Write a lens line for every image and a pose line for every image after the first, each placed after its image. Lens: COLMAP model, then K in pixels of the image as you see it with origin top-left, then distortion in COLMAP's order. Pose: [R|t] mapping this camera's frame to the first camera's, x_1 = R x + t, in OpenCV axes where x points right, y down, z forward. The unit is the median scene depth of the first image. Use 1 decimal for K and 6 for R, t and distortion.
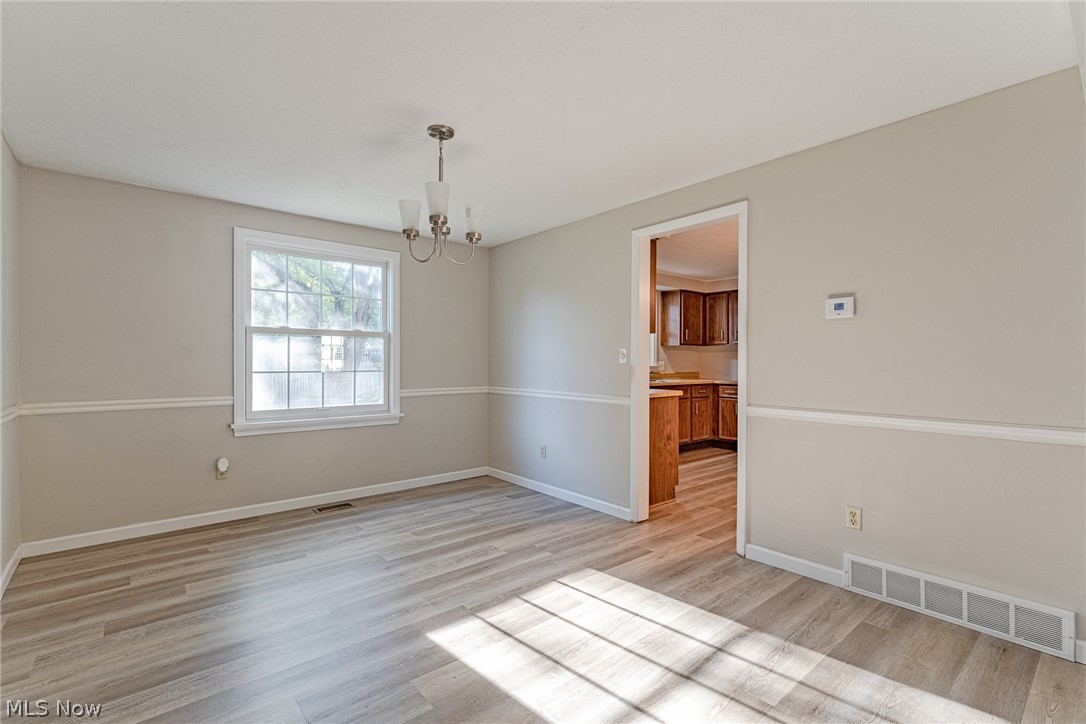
lens RADIAL K [[486.8, 0, 543.8], [0, 486.8, 359.0], [0, 0, 1]] dist [0.000042, -0.000100]
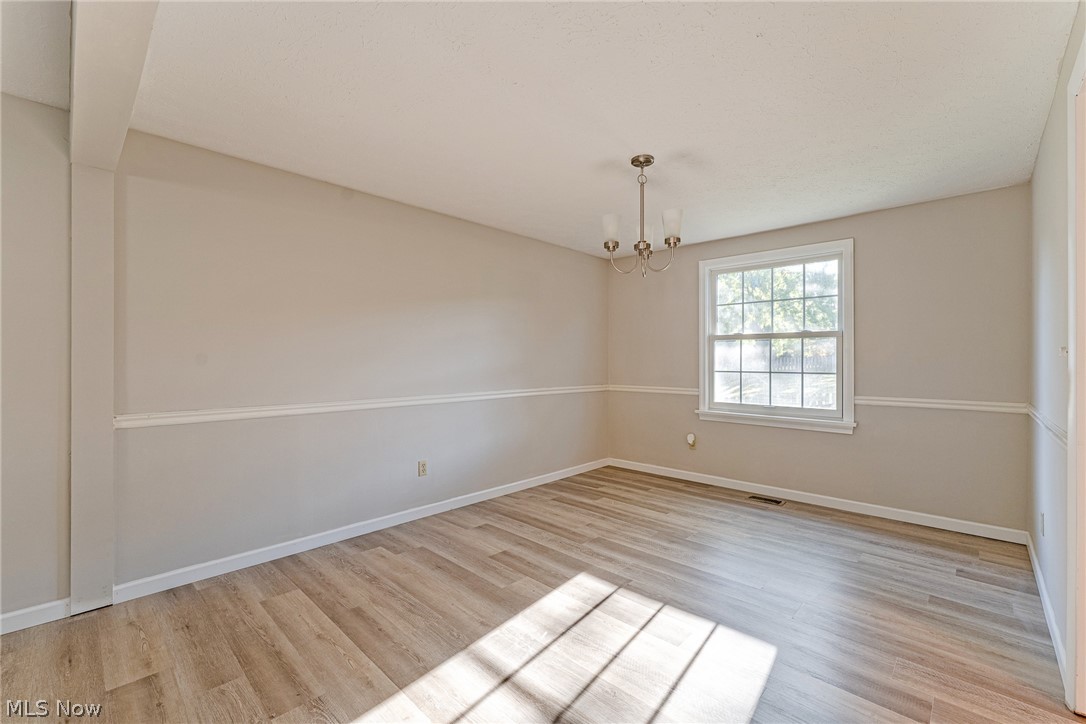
lens RADIAL K [[456.4, 0, 543.0], [0, 456.4, 362.0], [0, 0, 1]] dist [-0.001784, -0.000299]
pose [[0.112360, 0.000803, -0.993667, 0.561313], [0.000674, 0.999999, 0.000884, 0.001929], [0.993667, -0.000769, 0.112360, 0.447527]]
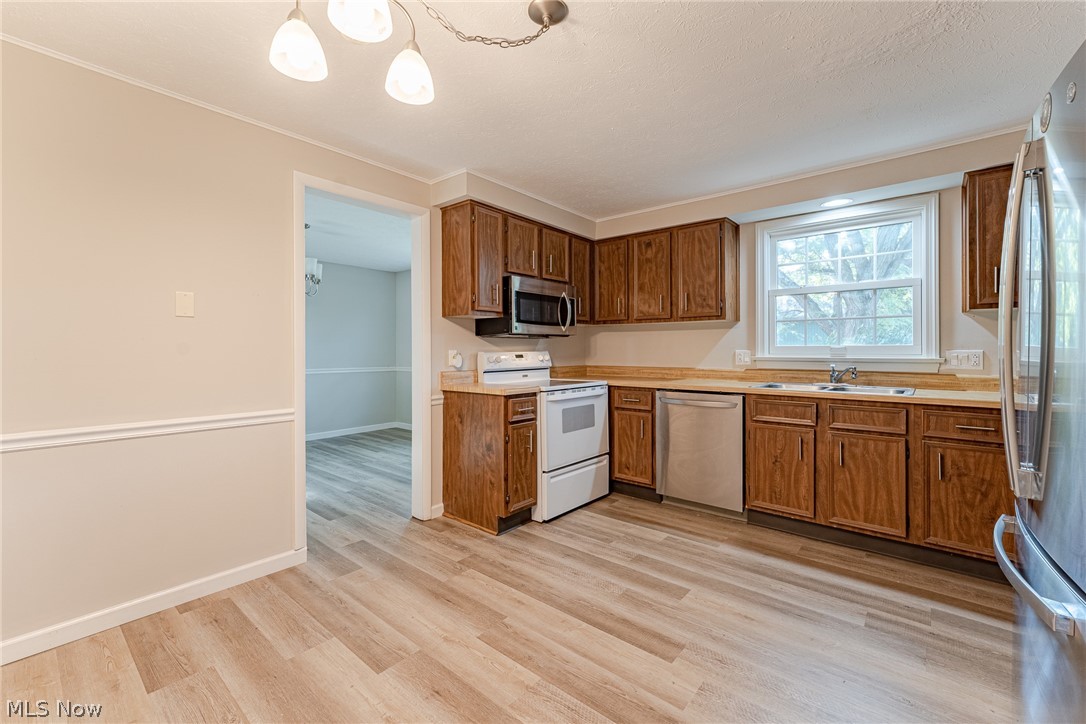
lens RADIAL K [[451.1, 0, 541.1], [0, 451.1, 348.6], [0, 0, 1]] dist [-0.000541, -0.000069]
pose [[0.174704, -0.000349, -0.984621, 1.109758], [0.004762, 0.999989, 0.000491, 0.005822], [0.984609, -0.004775, 0.174704, 1.092312]]
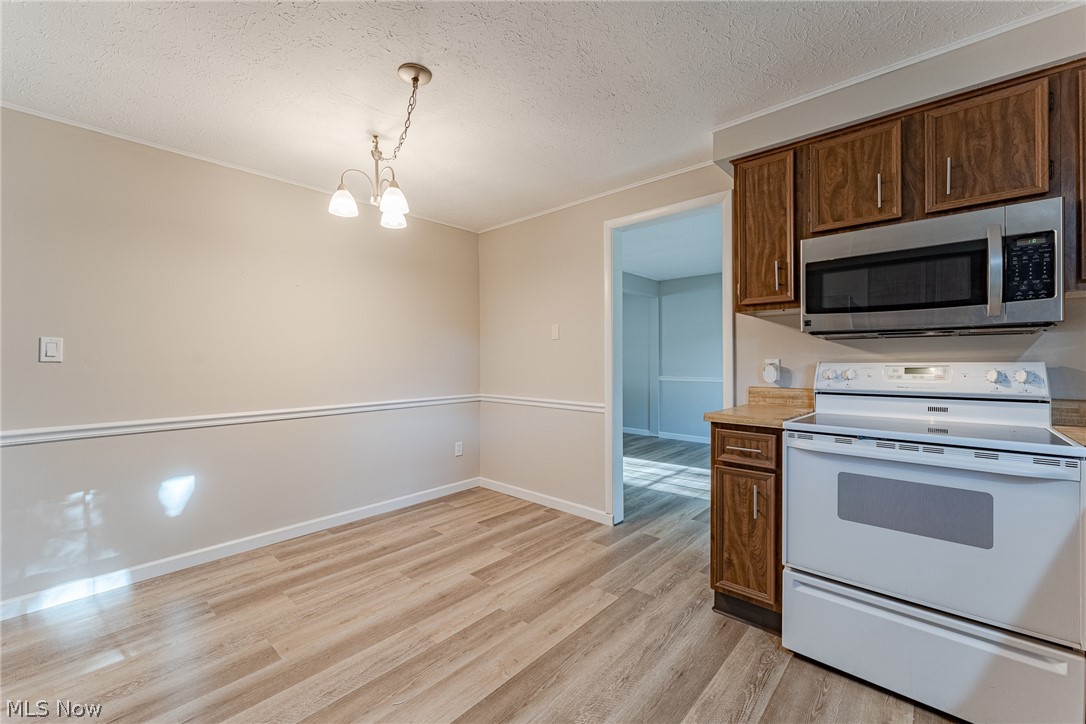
lens RADIAL K [[444.7, 0, 543.0], [0, 444.7, 362.0], [0, 0, 1]] dist [0.000049, -0.000004]
pose [[-0.990668, 0.005829, -0.136170, 0.610472], [0.005488, 0.999981, 0.002876, 0.008875], [0.136184, 0.002102, -0.990681, 1.698022]]
